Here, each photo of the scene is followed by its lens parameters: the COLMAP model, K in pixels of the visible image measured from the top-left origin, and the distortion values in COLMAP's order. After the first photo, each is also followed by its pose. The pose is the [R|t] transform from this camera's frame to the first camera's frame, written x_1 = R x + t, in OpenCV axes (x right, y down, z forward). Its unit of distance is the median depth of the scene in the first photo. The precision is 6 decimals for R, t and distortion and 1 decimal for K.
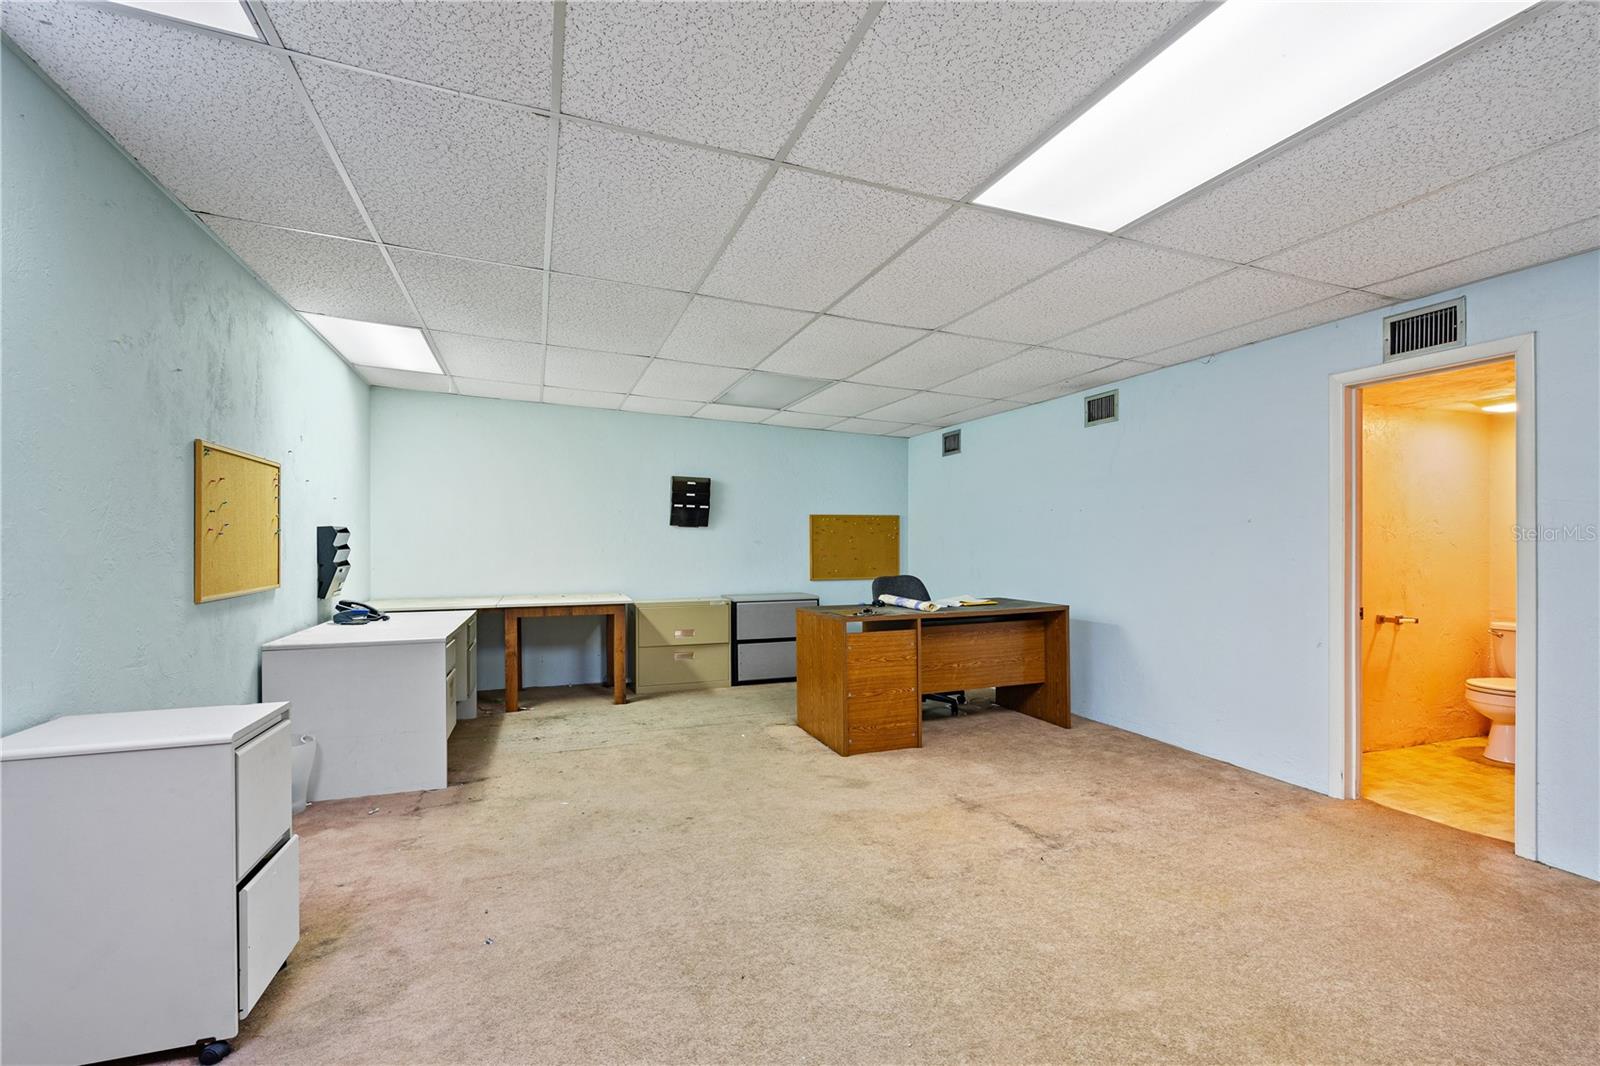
lens RADIAL K [[737.8, 0, 796.5], [0, 737.8, 538.7], [0, 0, 1]] dist [-0.000795, 0.000652]
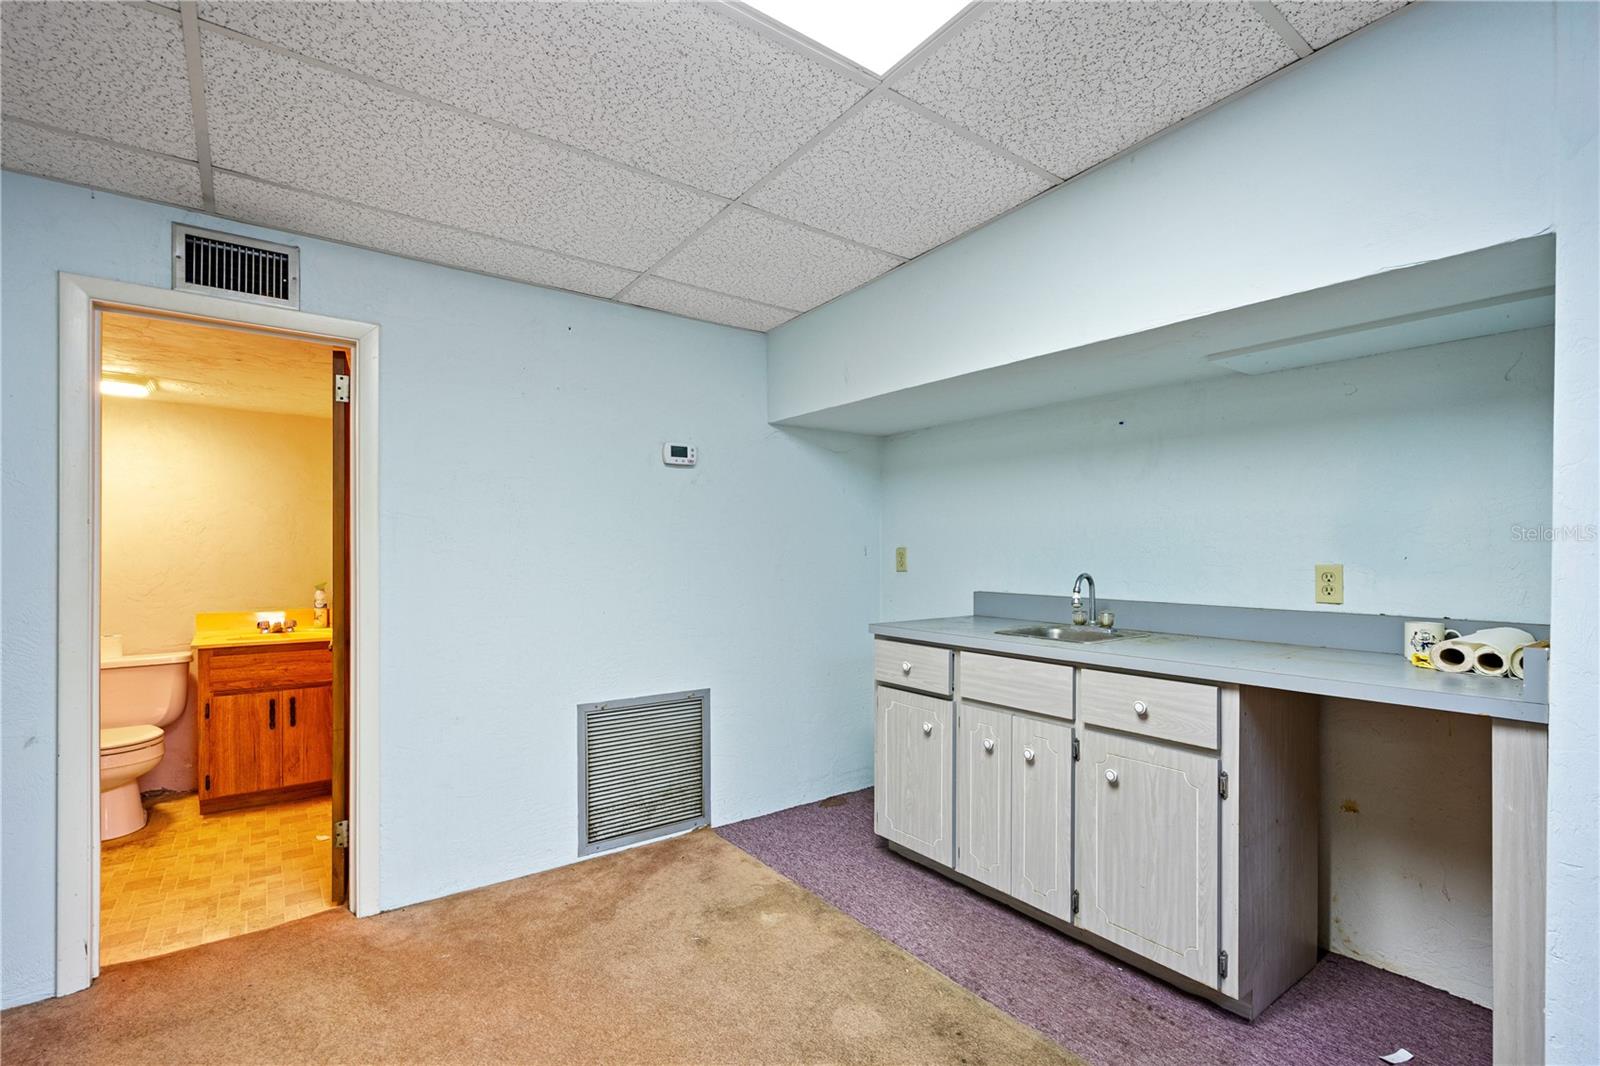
lens RADIAL K [[733.1, 0, 793.8], [0, 733.1, 546.7], [0, 0, 1]] dist [-0.000096, -0.000126]
pose [[-0.303013, 0.010330, 0.952930, -0.004426], [0.000929, 0.999944, -0.010544, 0.002123], [-0.952986, -0.002310, -0.303006, 0.717402]]
